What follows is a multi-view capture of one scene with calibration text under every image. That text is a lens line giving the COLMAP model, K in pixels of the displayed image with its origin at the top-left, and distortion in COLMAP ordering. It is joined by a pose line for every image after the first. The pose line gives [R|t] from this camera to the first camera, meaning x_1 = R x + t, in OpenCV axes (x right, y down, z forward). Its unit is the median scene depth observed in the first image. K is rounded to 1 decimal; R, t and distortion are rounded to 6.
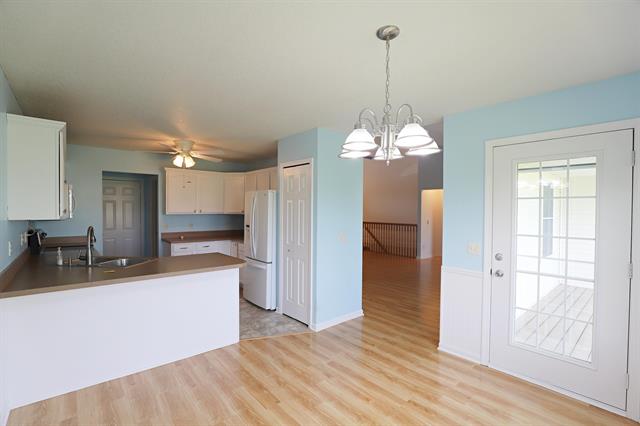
lens RADIAL K [[295.9, 0, 320.0], [0, 295.9, 213.0], [0, 0, 1]] dist [-0.004755, 0.000374]
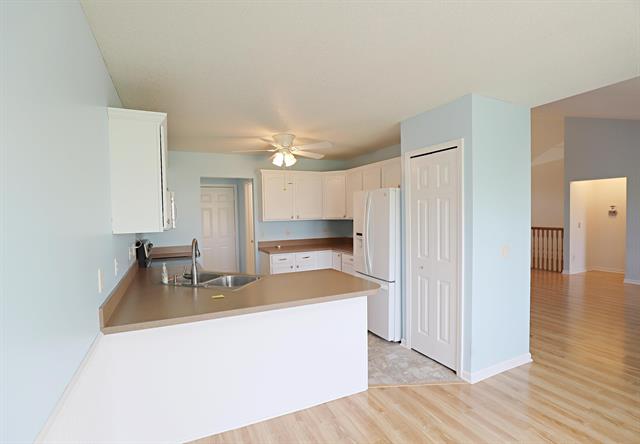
lens RADIAL K [[314.5, 0, 320.0], [0, 314.5, 222.0], [0, 0, 1]] dist [-0.000379, 0.000382]
pose [[0.965485, -0.018063, -0.259833, -0.139418], [0.022610, 0.999639, 0.014519, -0.005376], [0.259477, -0.019893, 0.965544, 0.159057]]
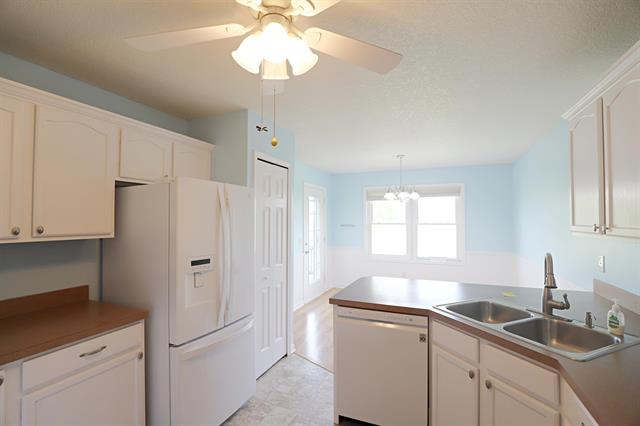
lens RADIAL K [[295.9, 0, 320.0], [0, 295.9, 213.0], [0, 0, 1]] dist [-0.004755, 0.000374]
pose [[-0.440370, 0.008517, 0.897776, -0.777845], [0.010024, 0.999939, -0.004569, -0.025337], [-0.897761, 0.006987, -0.440428, 1.160826]]
